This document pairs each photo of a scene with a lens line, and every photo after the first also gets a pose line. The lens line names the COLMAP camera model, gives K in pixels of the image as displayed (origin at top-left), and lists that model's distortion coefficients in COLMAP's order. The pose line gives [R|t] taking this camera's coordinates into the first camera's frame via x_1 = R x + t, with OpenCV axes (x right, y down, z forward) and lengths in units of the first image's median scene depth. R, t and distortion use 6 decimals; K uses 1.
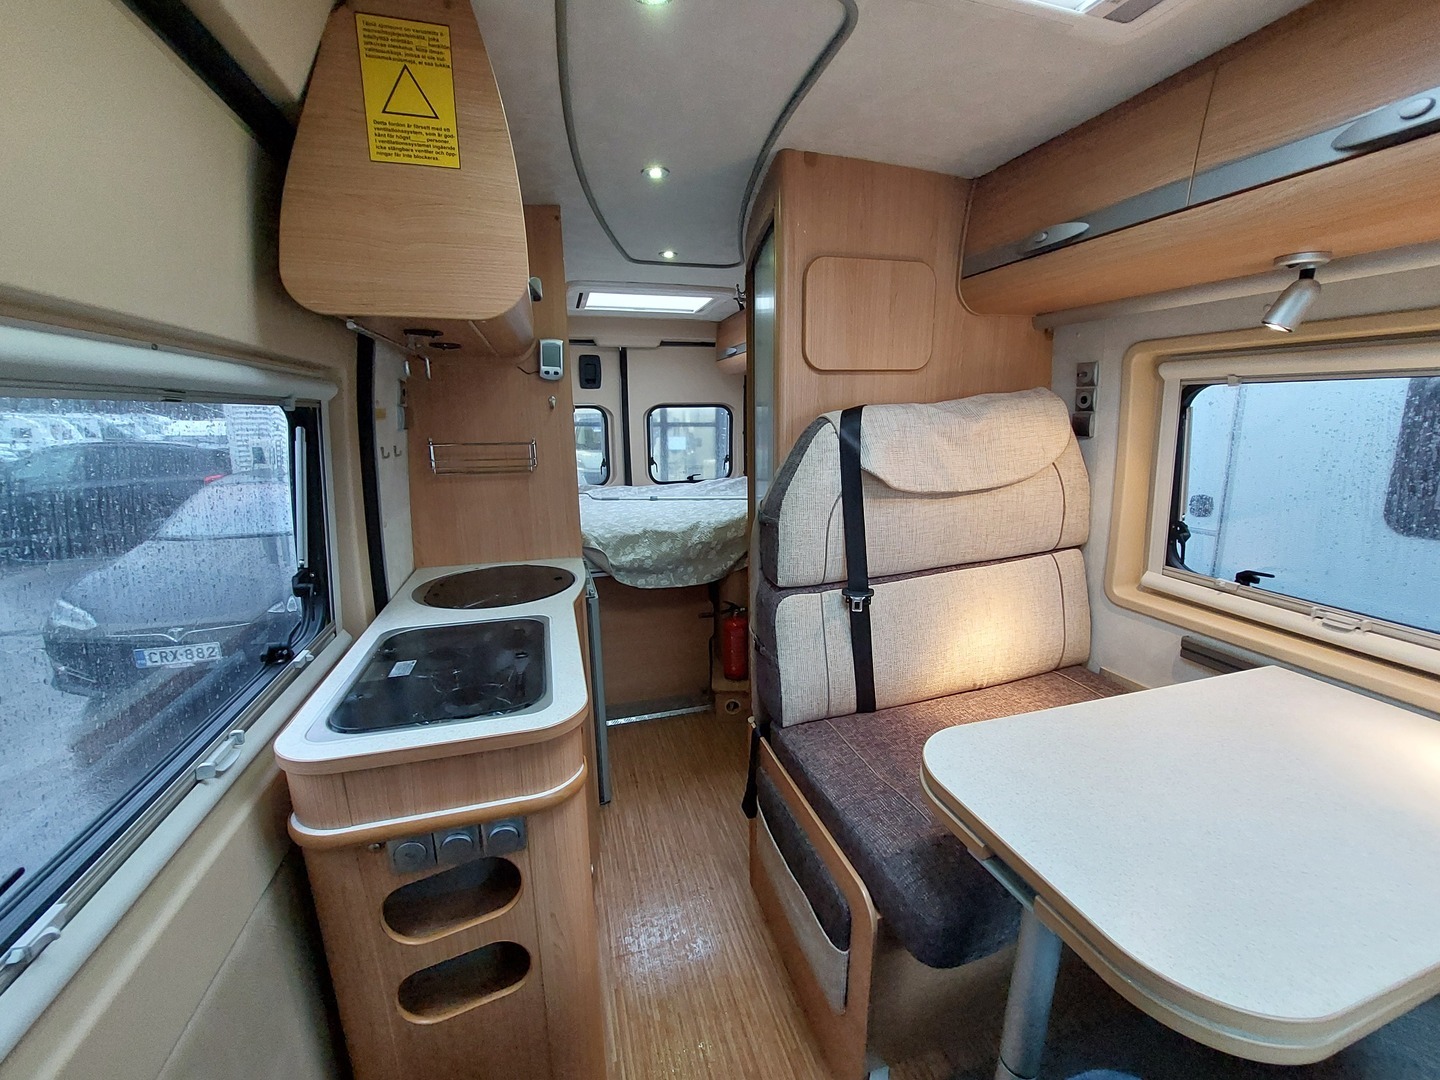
lens RADIAL K [[576.4, 0, 718.8], [0, 576.4, 550.0], [0, 0, 1]] dist [-0.026098, -0.000164]
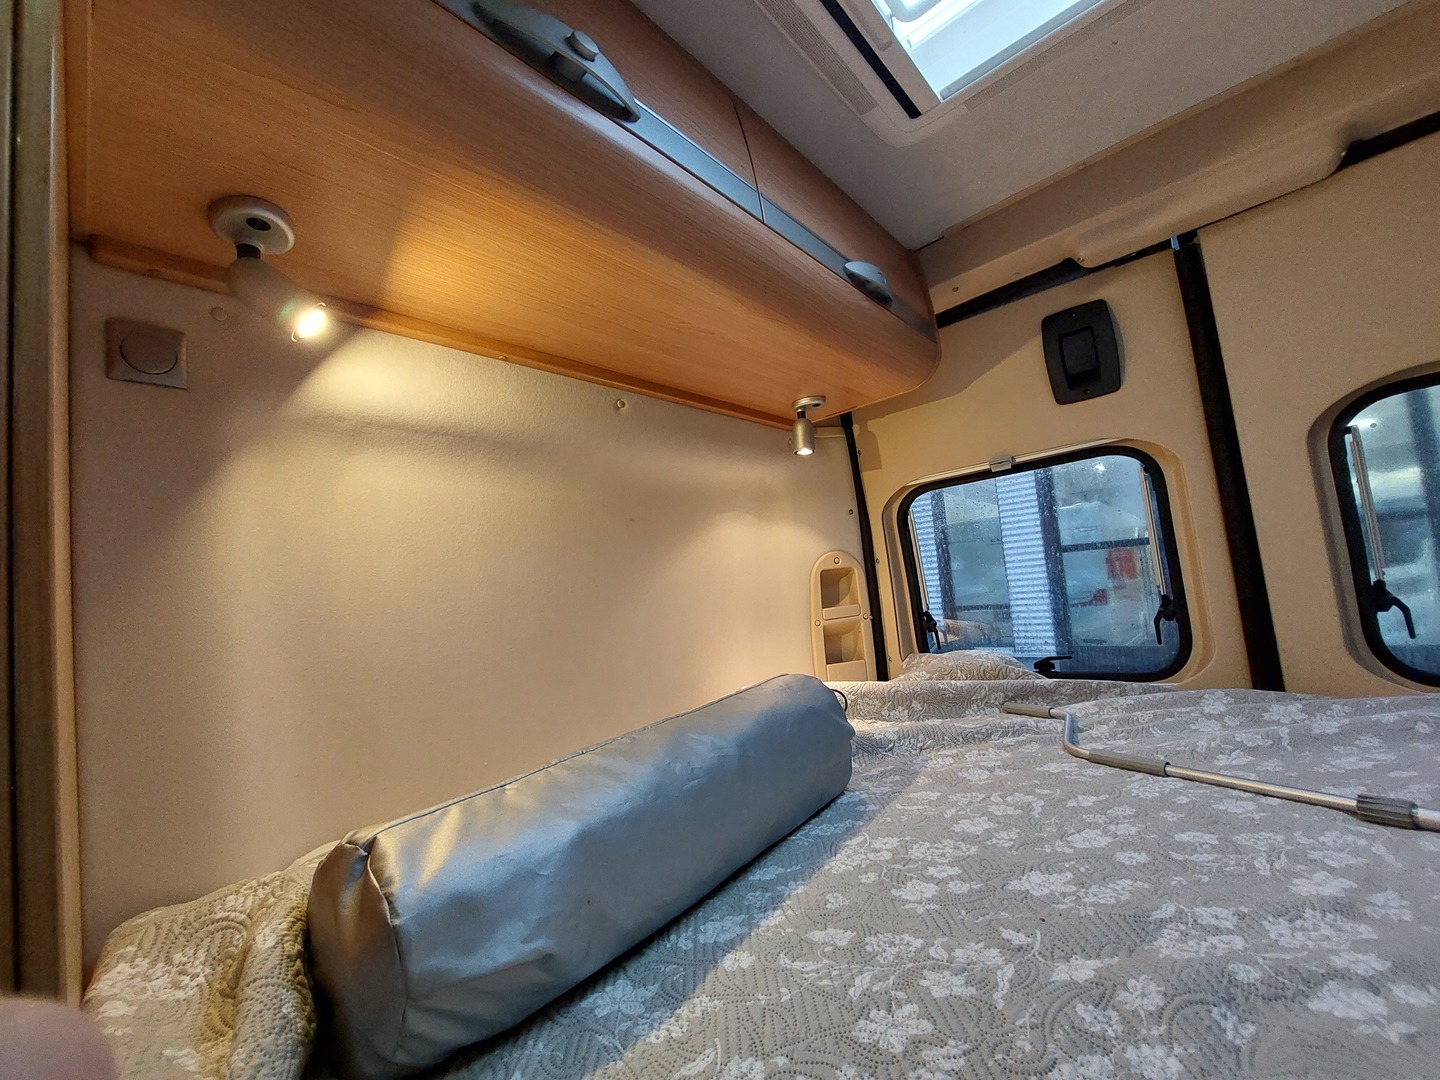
lens RADIAL K [[576.4, 0, 718.8], [0, 576.4, 550.0], [0, 0, 1]] dist [-0.026098, -0.000164]
pose [[0.524262, -0.117806, -0.843369, -0.062269], [-0.087909, 0.977606, -0.191204, -0.107399], [0.847007, 0.174381, 0.502165, 0.662013]]
